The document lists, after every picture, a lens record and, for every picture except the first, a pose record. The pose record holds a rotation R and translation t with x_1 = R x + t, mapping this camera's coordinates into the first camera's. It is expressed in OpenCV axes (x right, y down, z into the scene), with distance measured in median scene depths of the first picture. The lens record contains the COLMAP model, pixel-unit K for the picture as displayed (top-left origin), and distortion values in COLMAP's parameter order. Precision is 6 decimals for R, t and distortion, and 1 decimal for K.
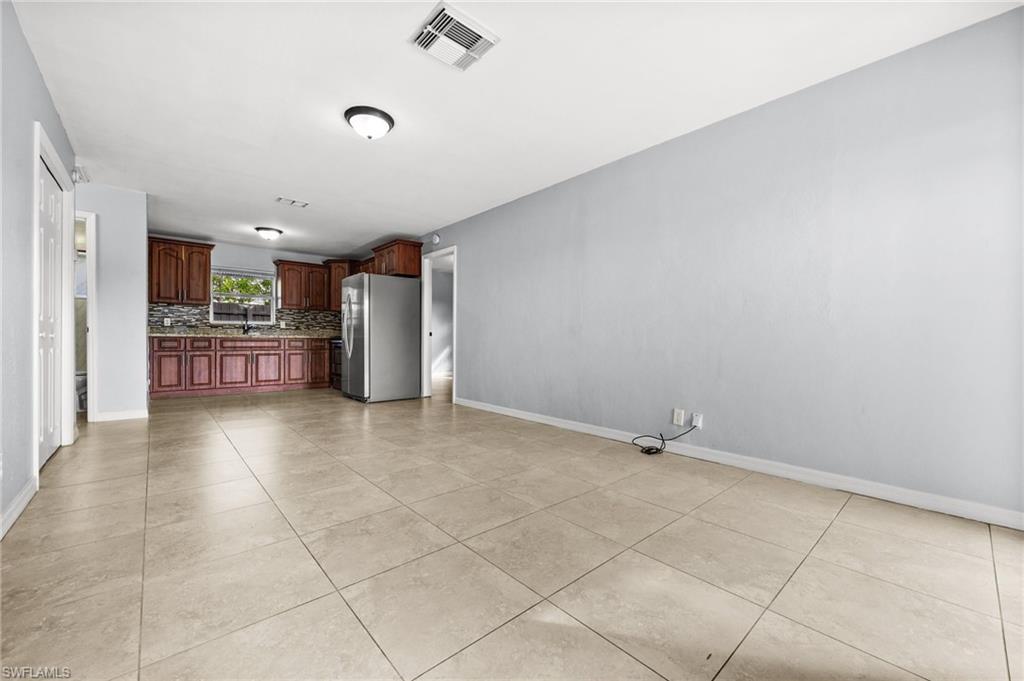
lens RADIAL K [[408.2, 0, 507.2], [0, 408.2, 346.0], [0, 0, 1]] dist [-0.003682, 0.000299]
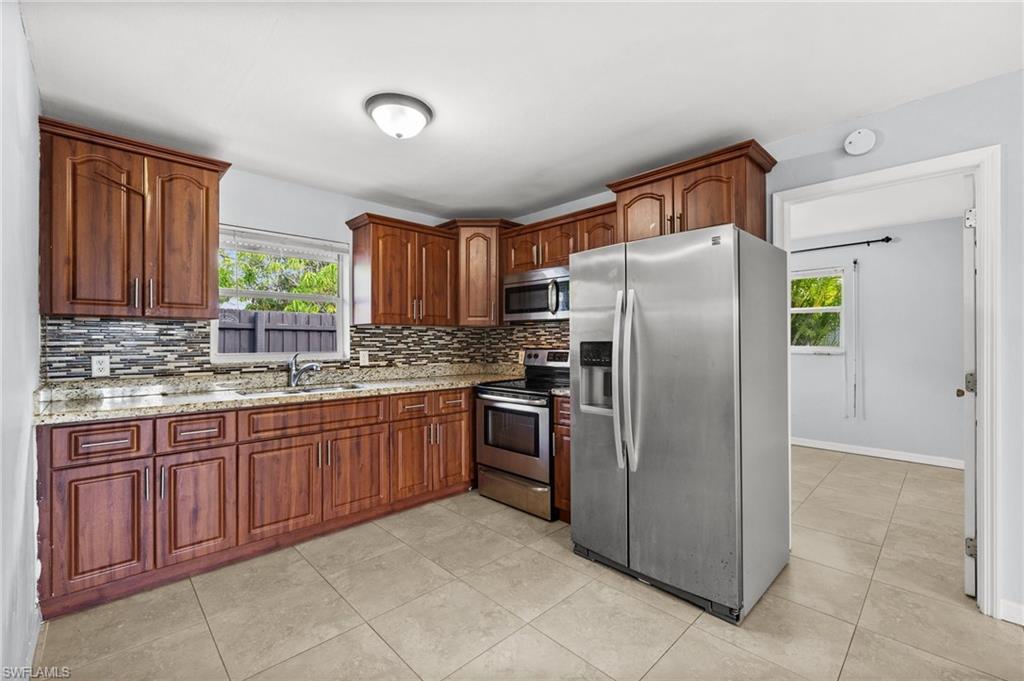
lens RADIAL K [[431.1, 0, 506.2], [0, 431.1, 342.4], [0, 0, 1]] dist [-0.000922, 0.000412]
pose [[0.998722, -0.008068, 0.049900, -0.481885], [0.008790, 0.999860, -0.014266, -0.071829], [-0.049778, 0.014686, 0.998652, 0.585044]]
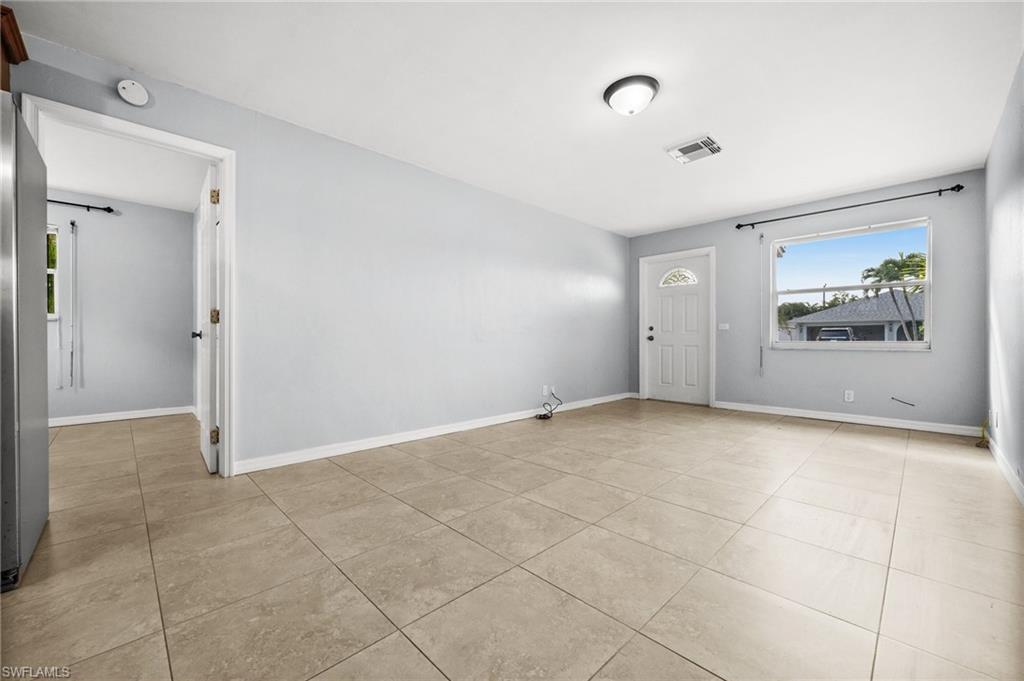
lens RADIAL K [[408.2, 0, 518.1], [0, 408.2, 342.3], [0, 0, 1]] dist [-0.003682, 0.000299]
pose [[-0.059377, -0.004850, 0.998224, -0.554514], [0.014495, 0.999879, 0.005721, -0.014308], [-0.998130, 0.014809, -0.059300, 0.604861]]
